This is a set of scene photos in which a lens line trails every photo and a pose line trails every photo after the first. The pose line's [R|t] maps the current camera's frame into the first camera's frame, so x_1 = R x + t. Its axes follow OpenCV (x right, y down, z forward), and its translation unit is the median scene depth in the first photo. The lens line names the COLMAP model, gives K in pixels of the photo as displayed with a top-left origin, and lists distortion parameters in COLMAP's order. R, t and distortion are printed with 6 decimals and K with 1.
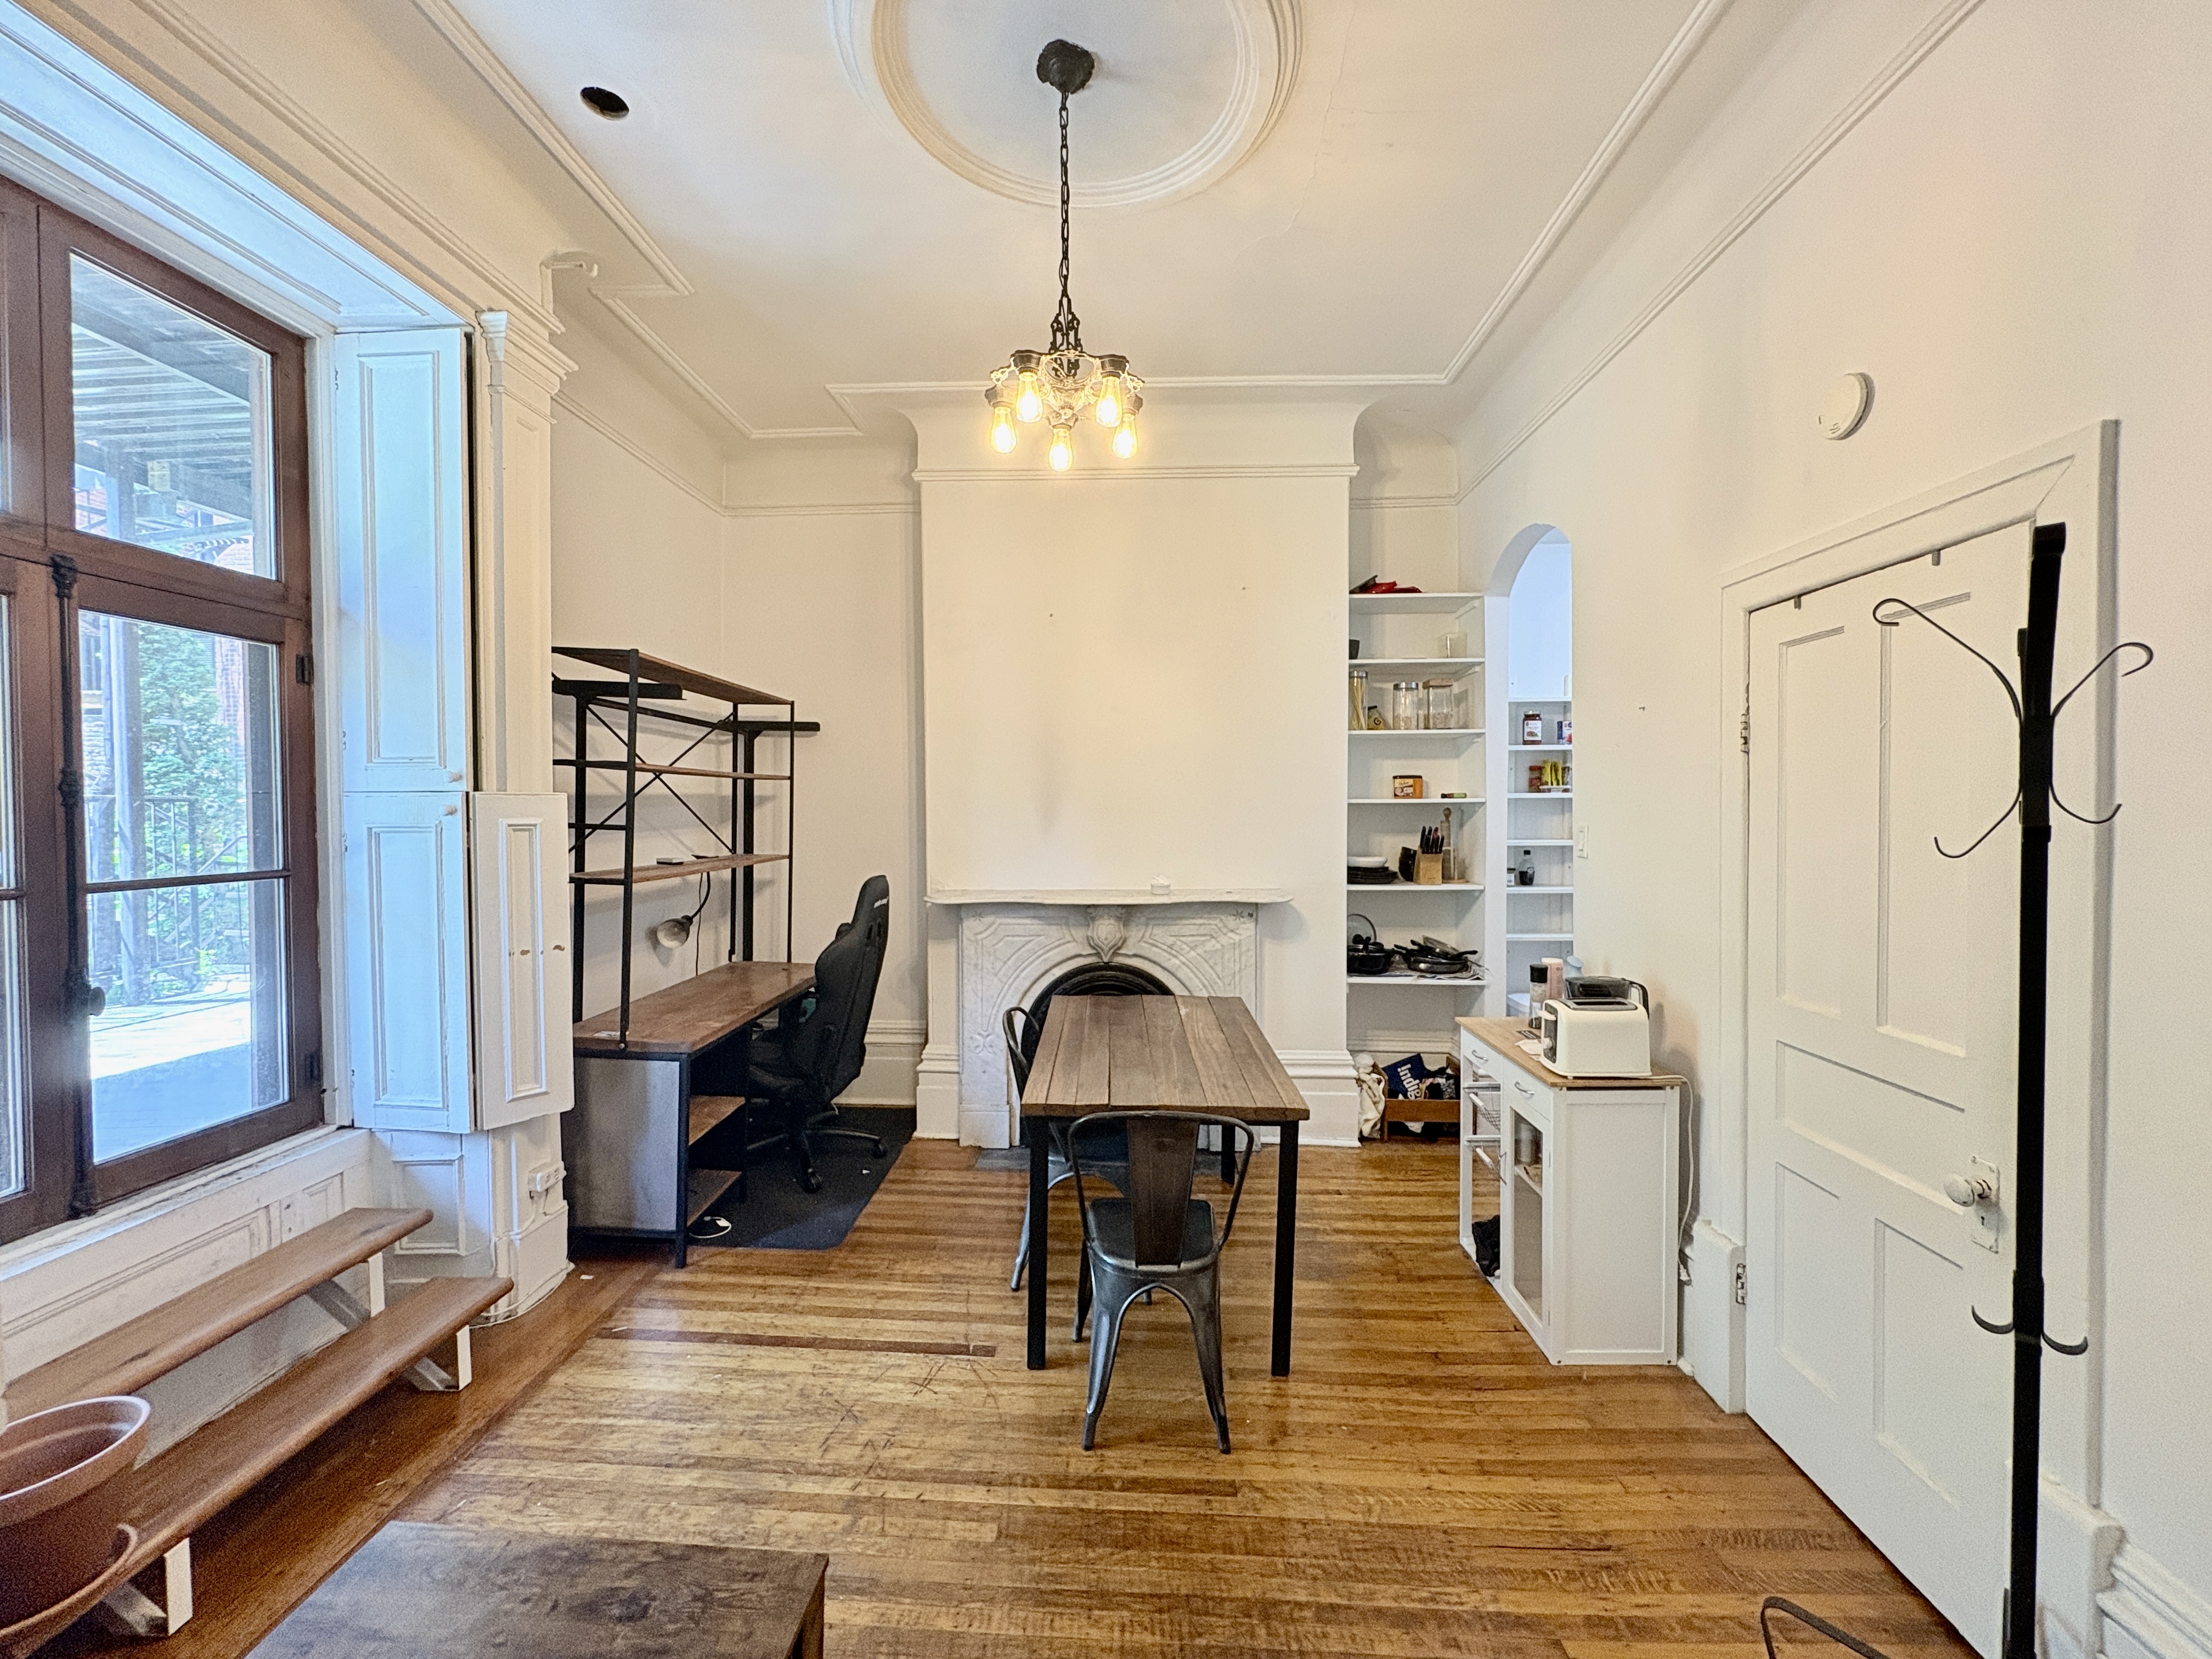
lens RADIAL K [[877.5, 0, 1106.0], [0, 877.5, 829.5], [0, 0, 1]] dist [-0.000272, -0.000121]
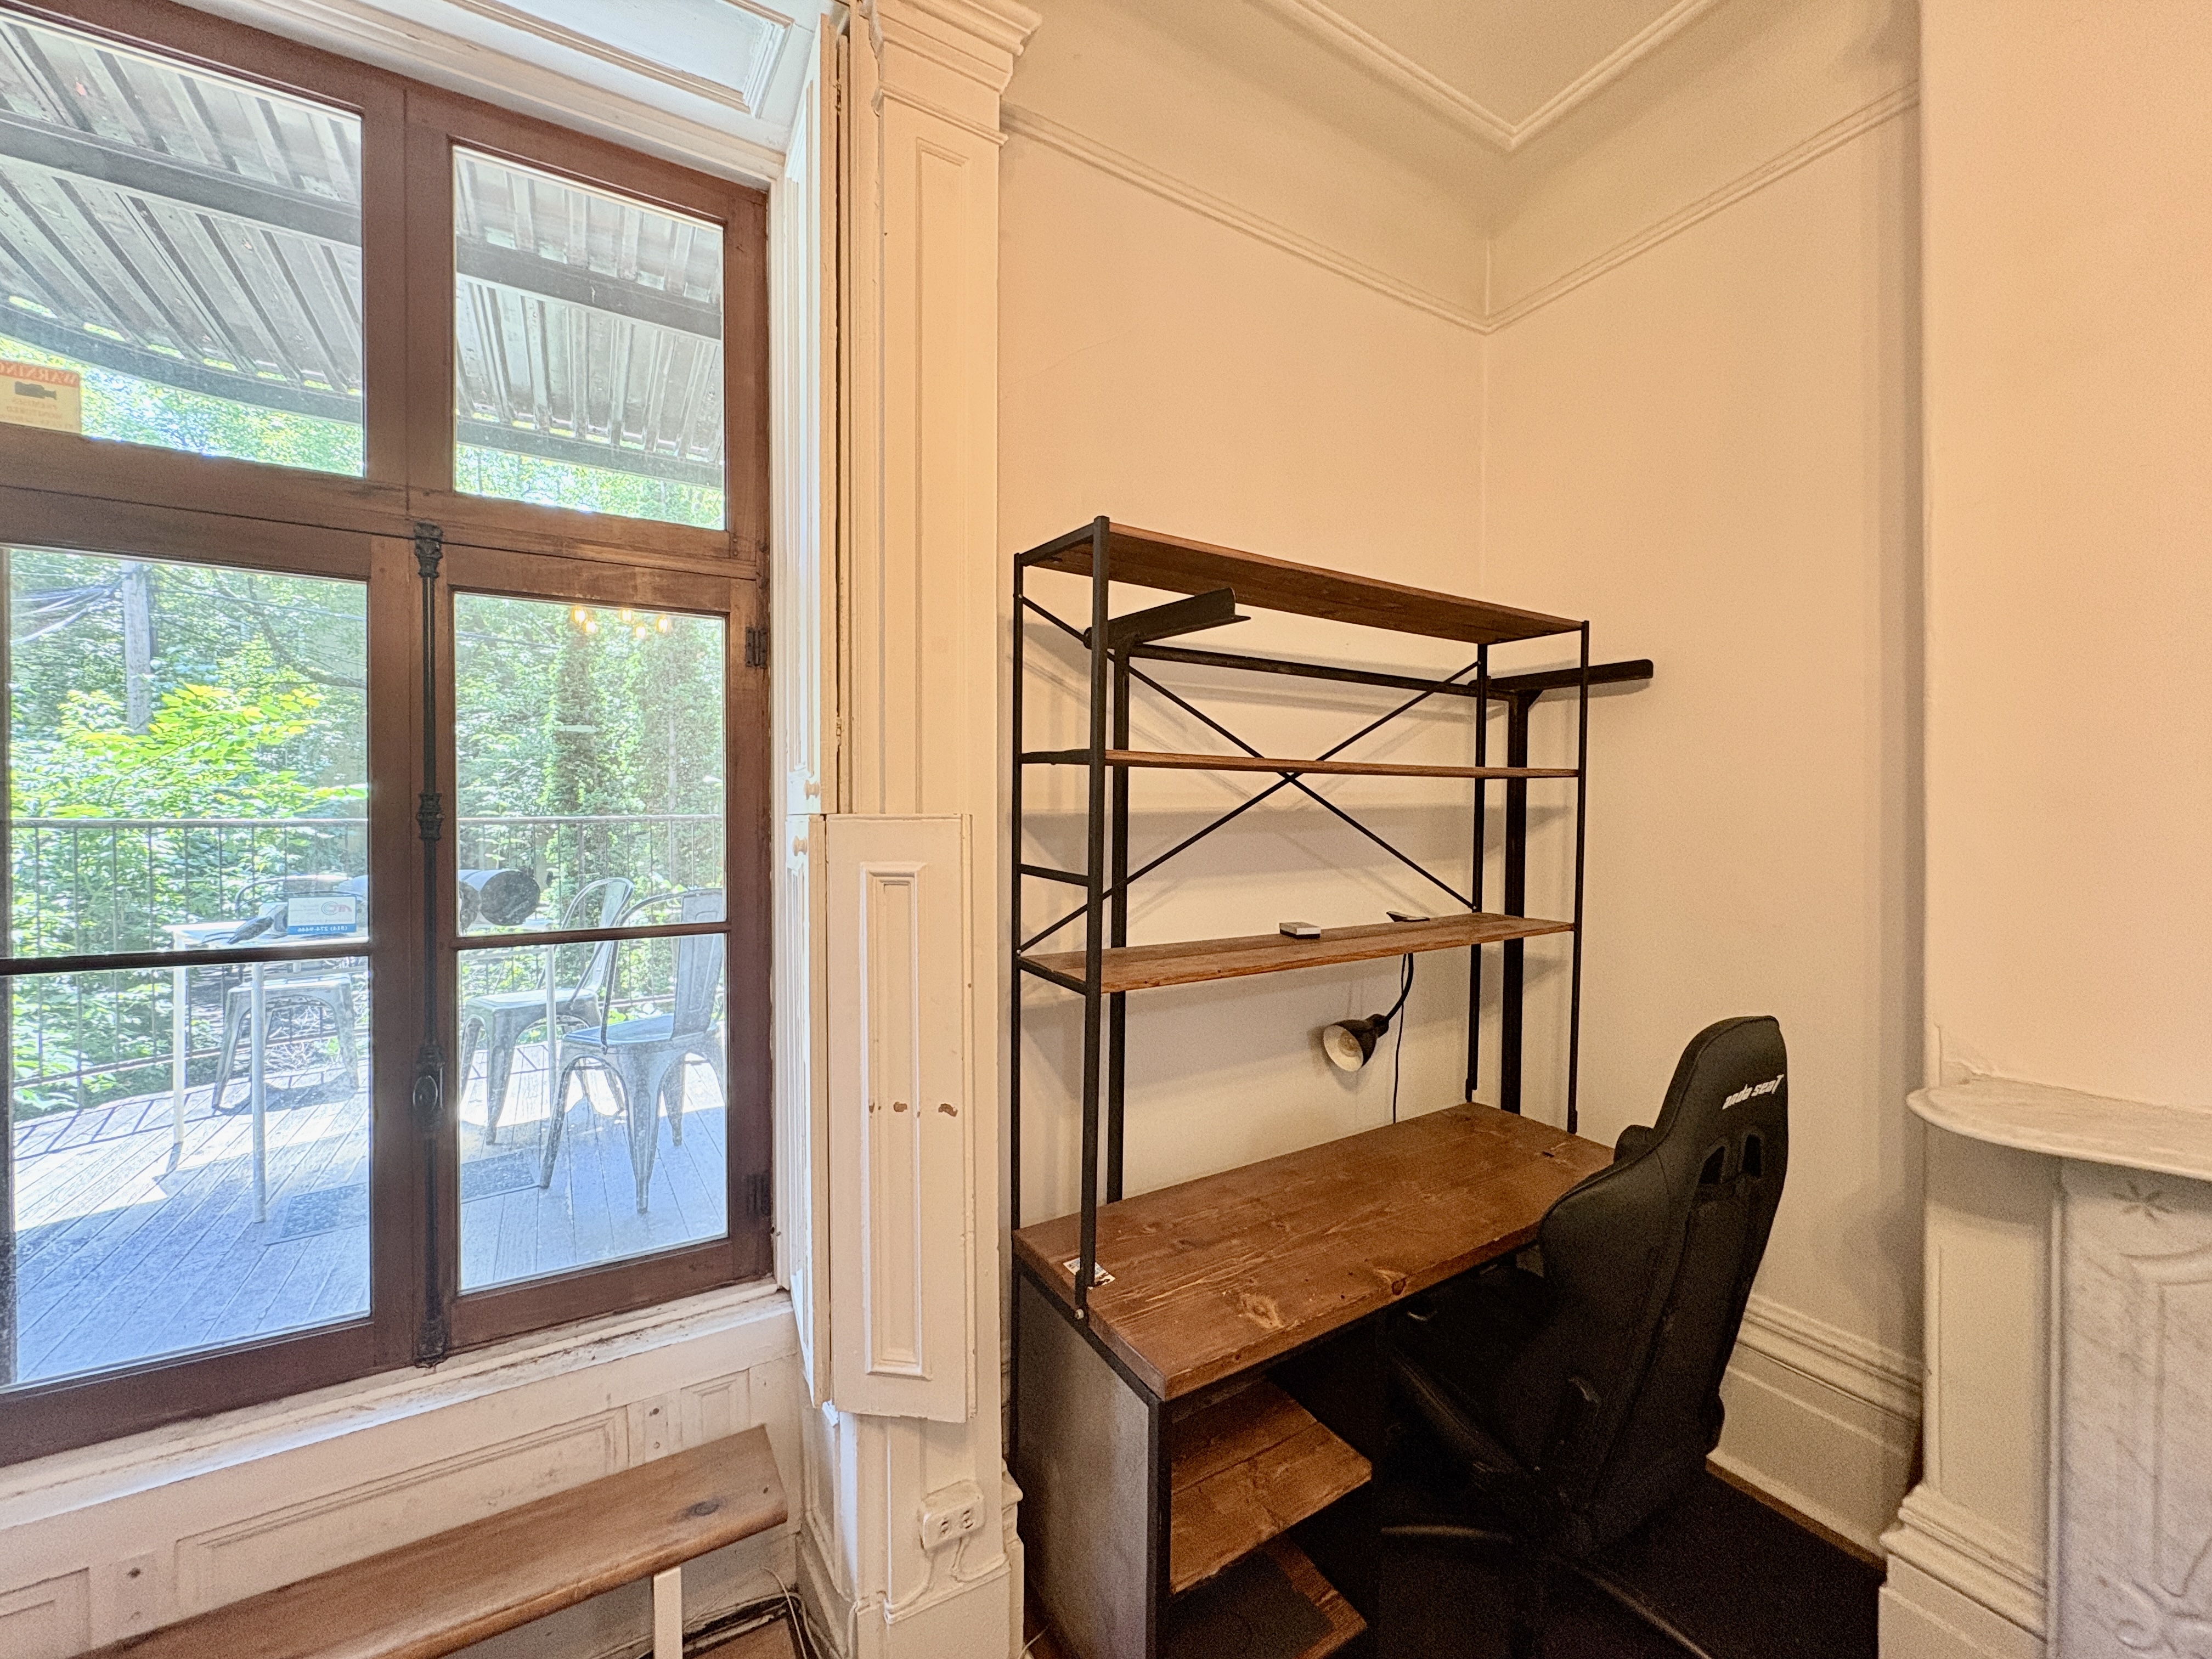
lens RADIAL K [[877.5, 0, 1106.0], [0, 877.5, 829.5], [0, 0, 1]] dist [-0.000272, -0.000121]
pose [[0.550332, 0.009522, -0.834891, -0.126453], [-0.017224, 0.999852, 0.000050, -0.031807], [0.834768, 0.014353, 0.550415, 0.735411]]
